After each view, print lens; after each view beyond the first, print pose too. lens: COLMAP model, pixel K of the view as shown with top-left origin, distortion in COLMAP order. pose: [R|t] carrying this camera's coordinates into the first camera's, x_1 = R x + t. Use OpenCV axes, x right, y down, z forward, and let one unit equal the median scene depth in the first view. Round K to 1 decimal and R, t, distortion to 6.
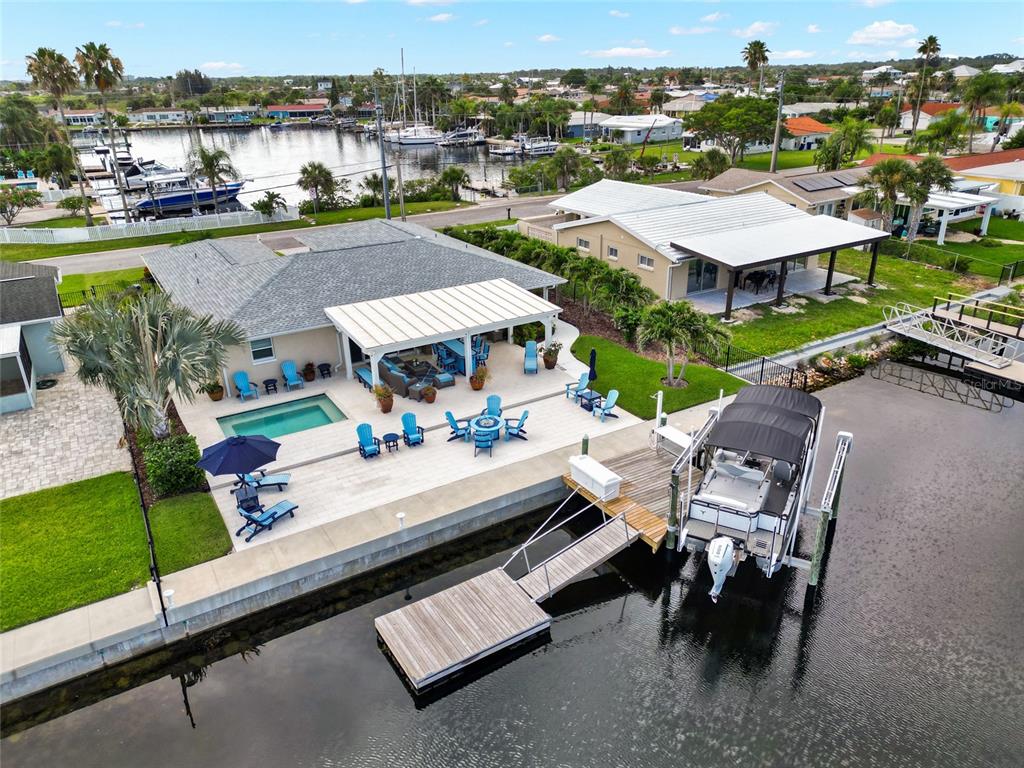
lens RADIAL K [[720.9, 0, 512.0], [0, 720.9, 384.0], [0, 0, 1]] dist [0.032201, -0.001197]
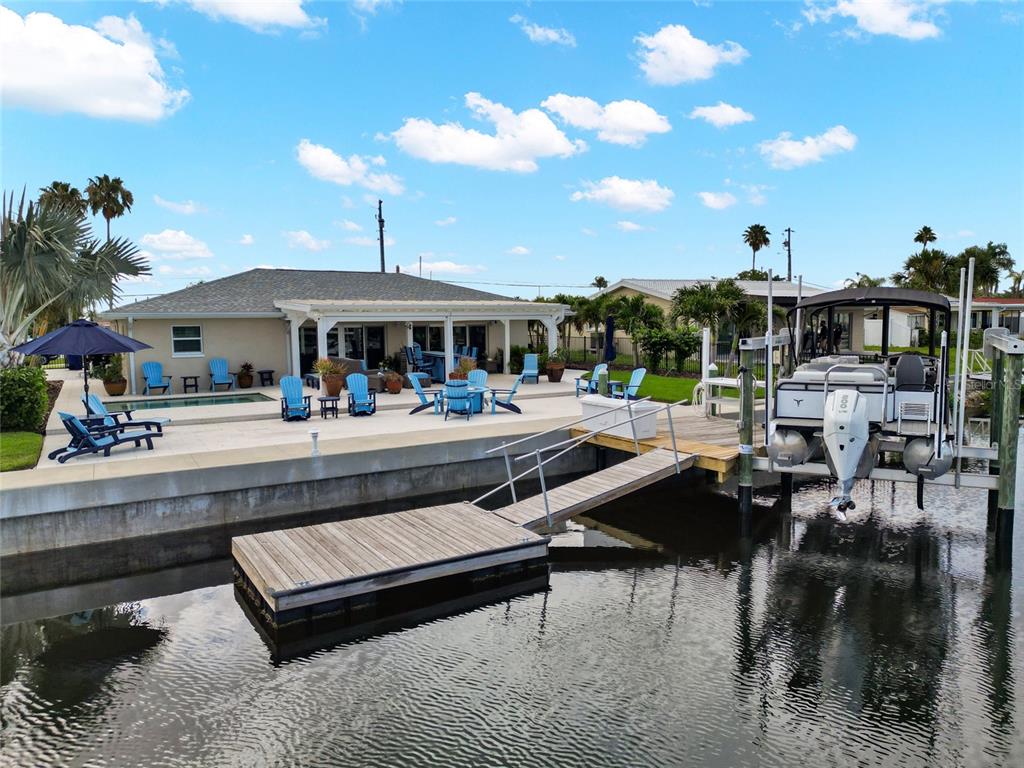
lens RADIAL K [[720.9, 0, 512.0], [0, 720.9, 384.0], [0, 0, 1]] dist [0.032201, -0.001197]
pose [[0.999809, 0.006095, -0.018549, 0.020093], [-0.011670, 0.948211, -0.317427, 0.222142], [0.015654, 0.317583, 0.948101, 0.251371]]
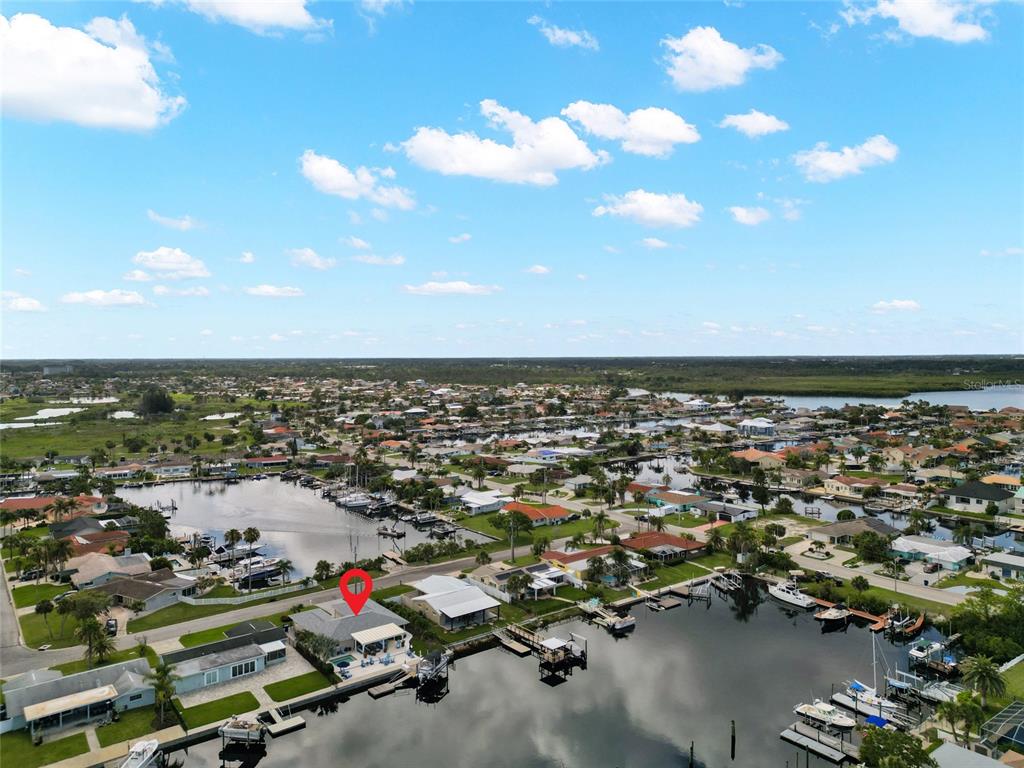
lens RADIAL K [[715.6, 0, 512.0], [0, 715.6, 384.0], [0, 0, 1]] dist [0.056938, -0.003825]
pose [[0.993407, 0.013821, 0.113805, 0.185409], [0.027818, 0.933974, -0.356255, 0.065541], [-0.111215, 0.357073, 0.927432, -3.564892]]
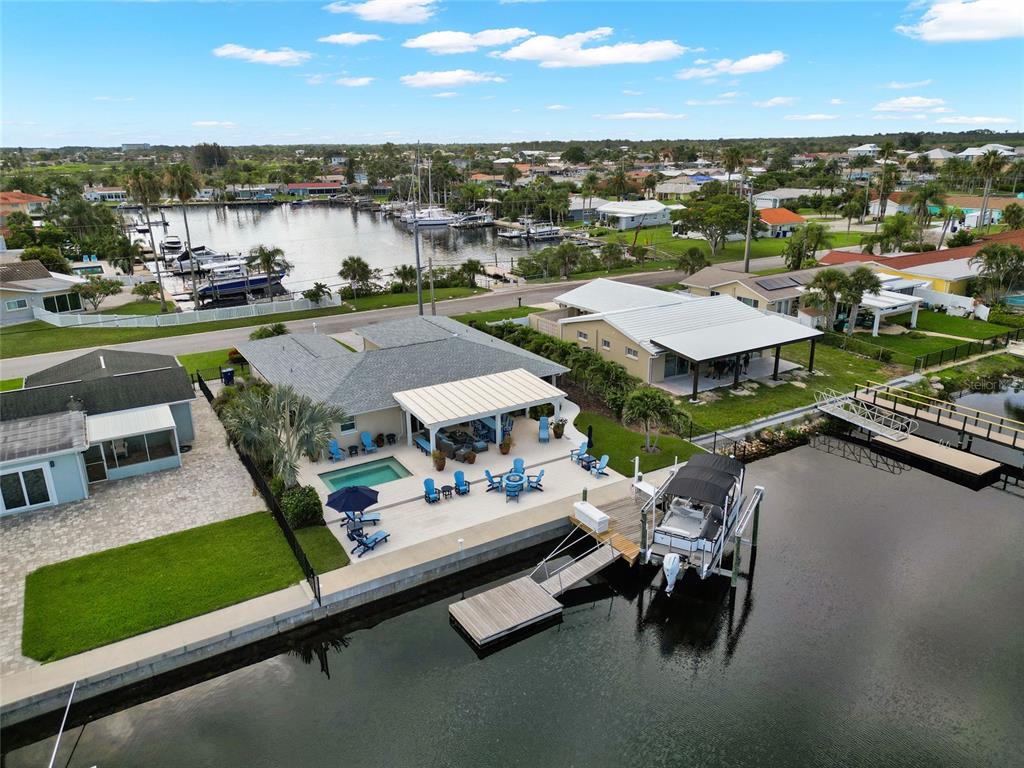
lens RADIAL K [[715.6, 0, 512.0], [0, 715.6, 384.0], [0, 0, 1]] dist [0.056938, -0.003825]
pose [[0.999983, 0.005875, -0.000494, -0.032462], [-0.005896, 0.996605, -0.082126, -0.012159], [0.000009, 0.082127, 0.996622, -0.327679]]
